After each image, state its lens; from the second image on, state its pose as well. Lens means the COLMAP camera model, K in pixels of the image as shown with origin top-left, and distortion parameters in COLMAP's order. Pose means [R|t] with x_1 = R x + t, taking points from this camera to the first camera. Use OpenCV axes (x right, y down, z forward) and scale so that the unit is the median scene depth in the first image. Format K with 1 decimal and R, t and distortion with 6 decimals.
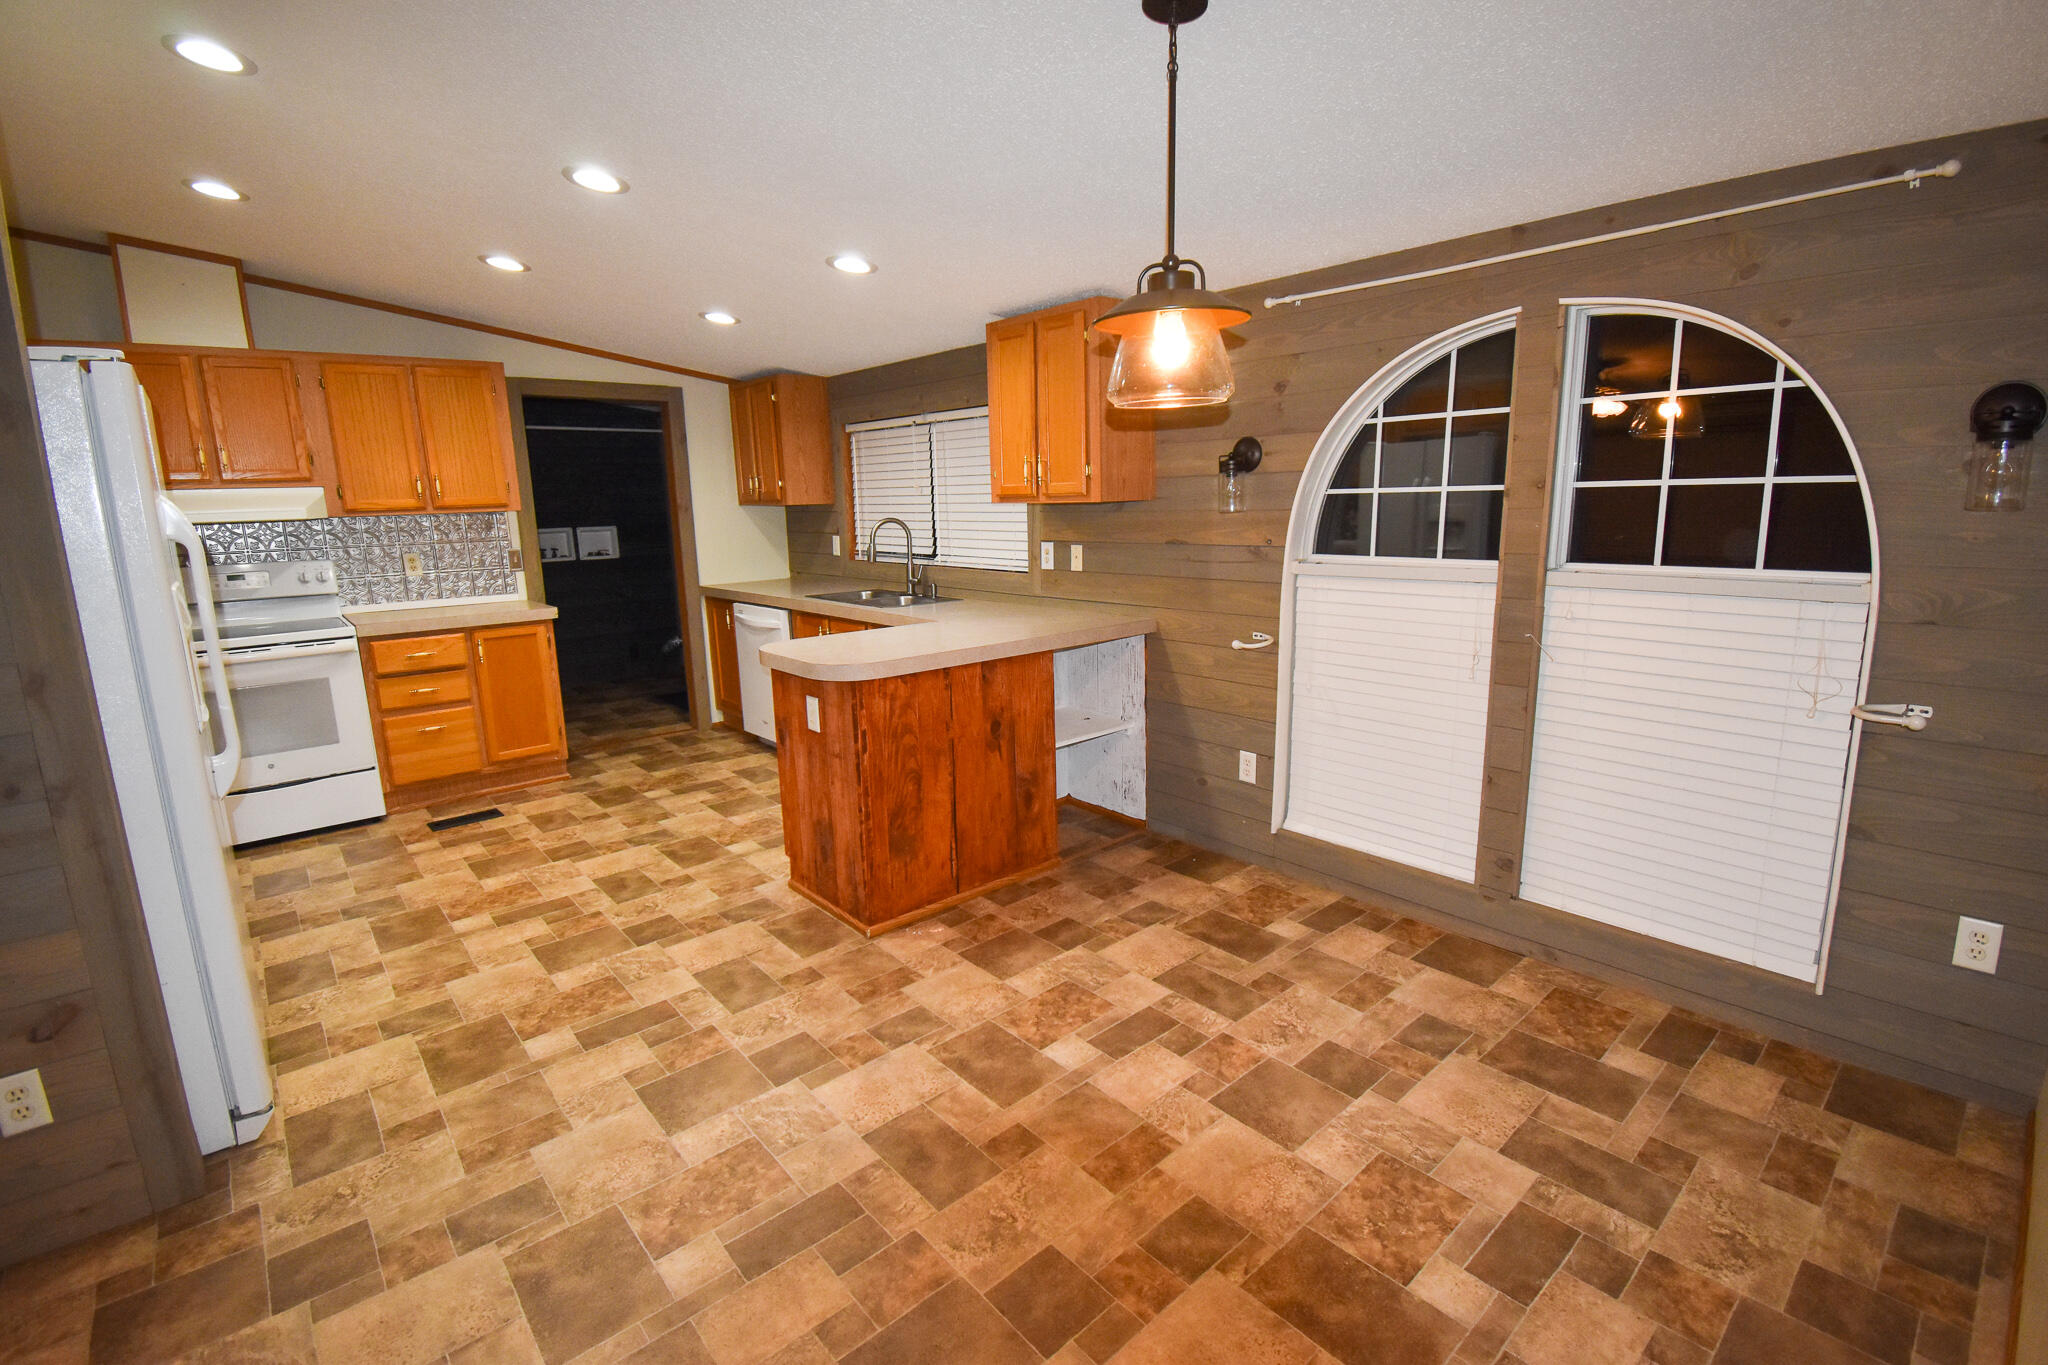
lens RADIAL K [[908.1, 0, 1036.7], [0, 908.1, 674.1], [0, 0, 1]] dist [0.010667, -0.000542]
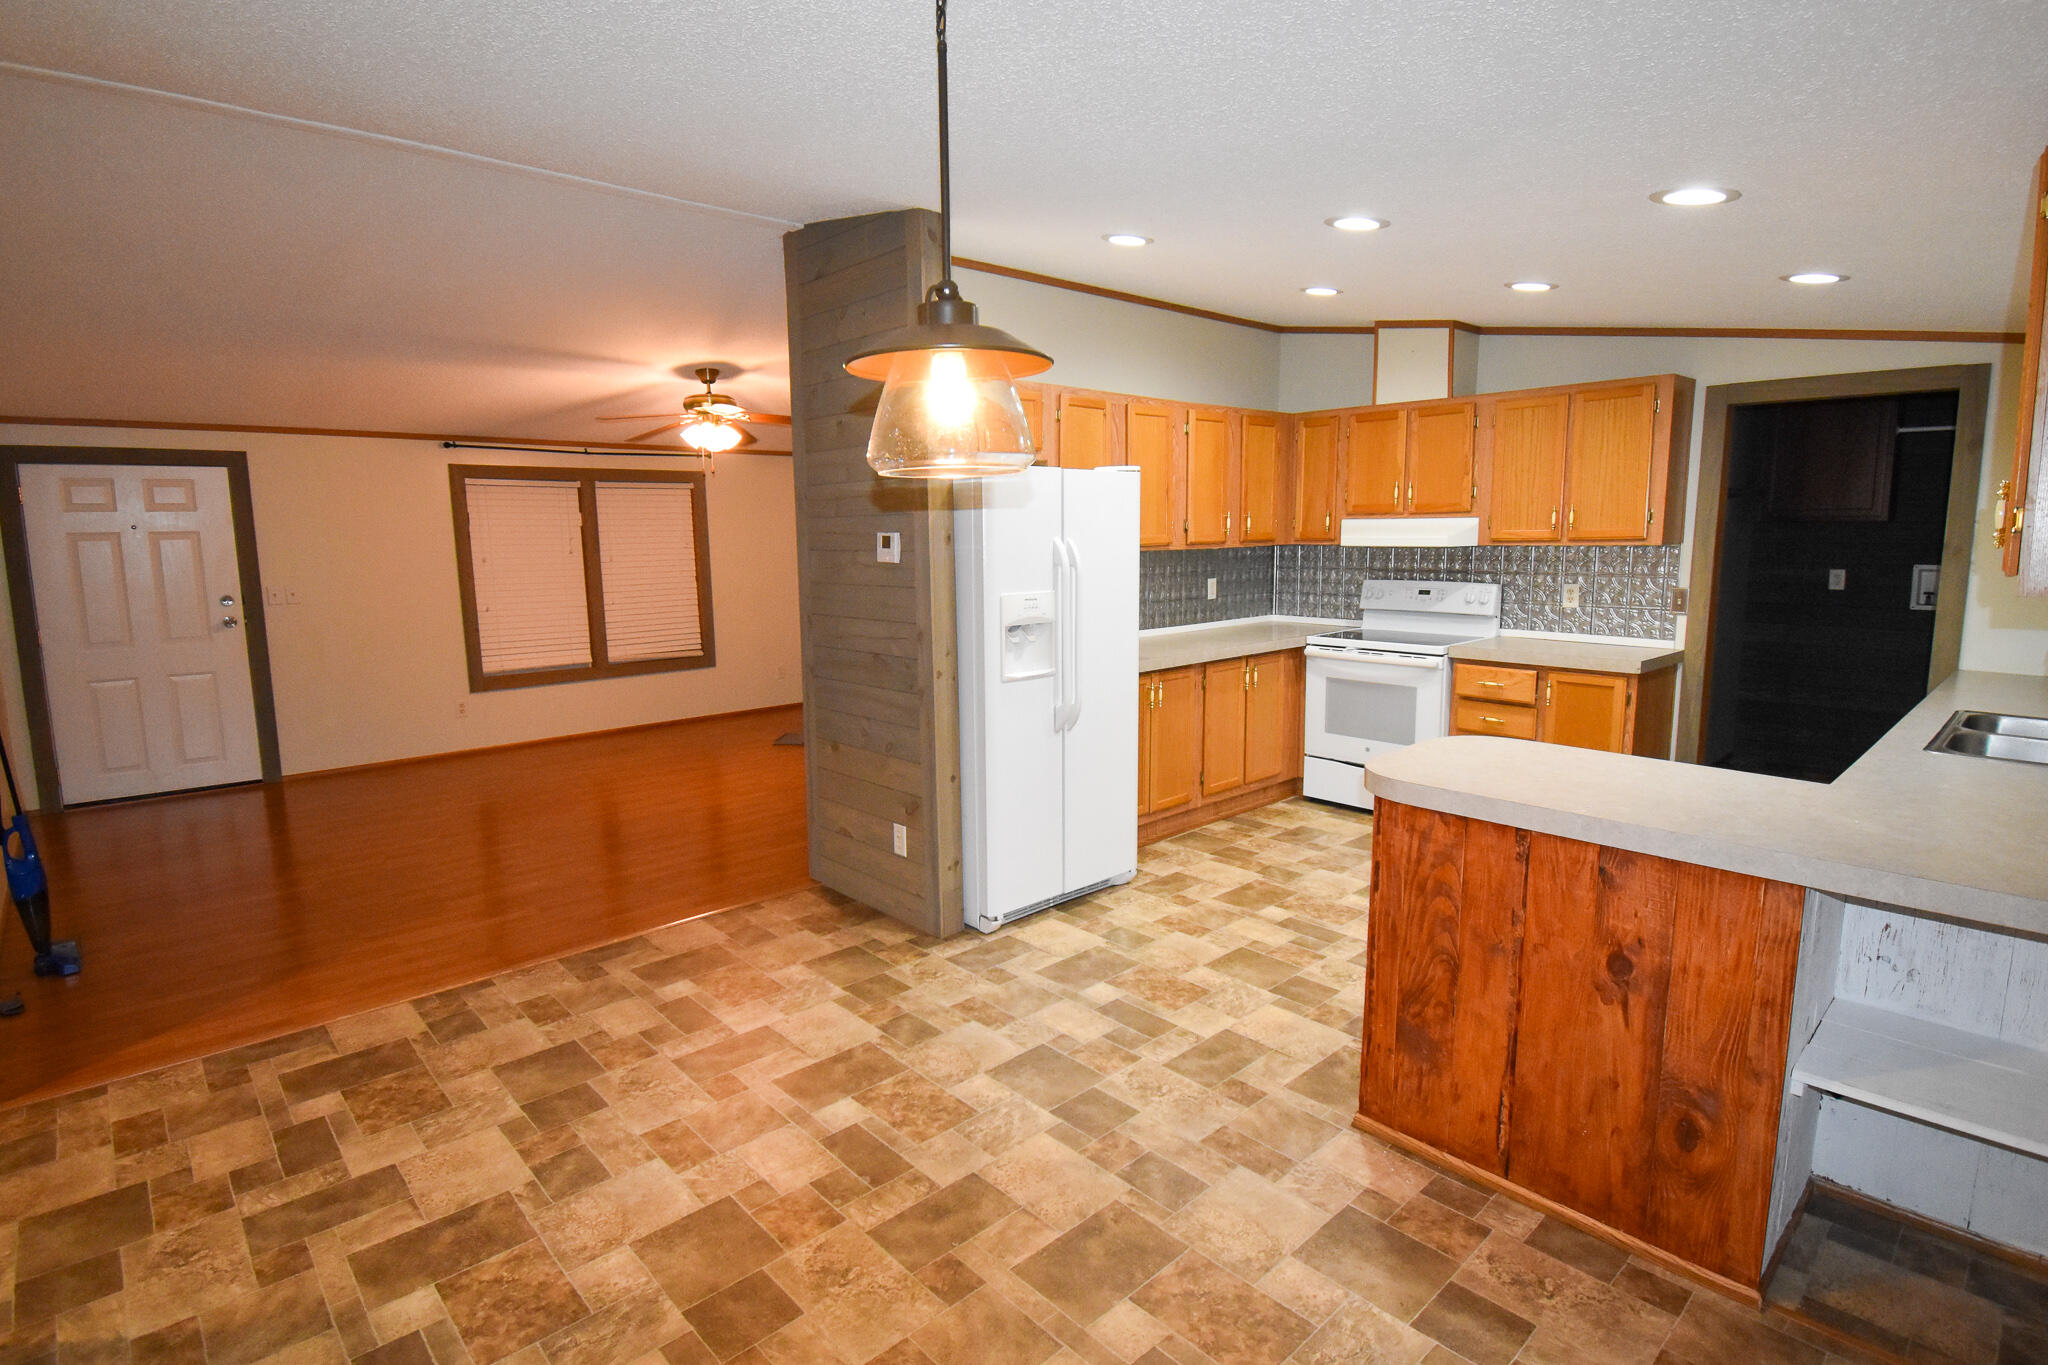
lens RADIAL K [[1008.5, 0, 1024.0], [0, 1008.5, 682.5], [0, 0, 1]] dist [0.000754, -0.000436]
pose [[0.042329, 0.178869, -0.982962, 0.564414], [-0.190352, 0.967266, 0.167816, -0.158489], [0.980803, 0.180005, 0.074991, 0.584491]]
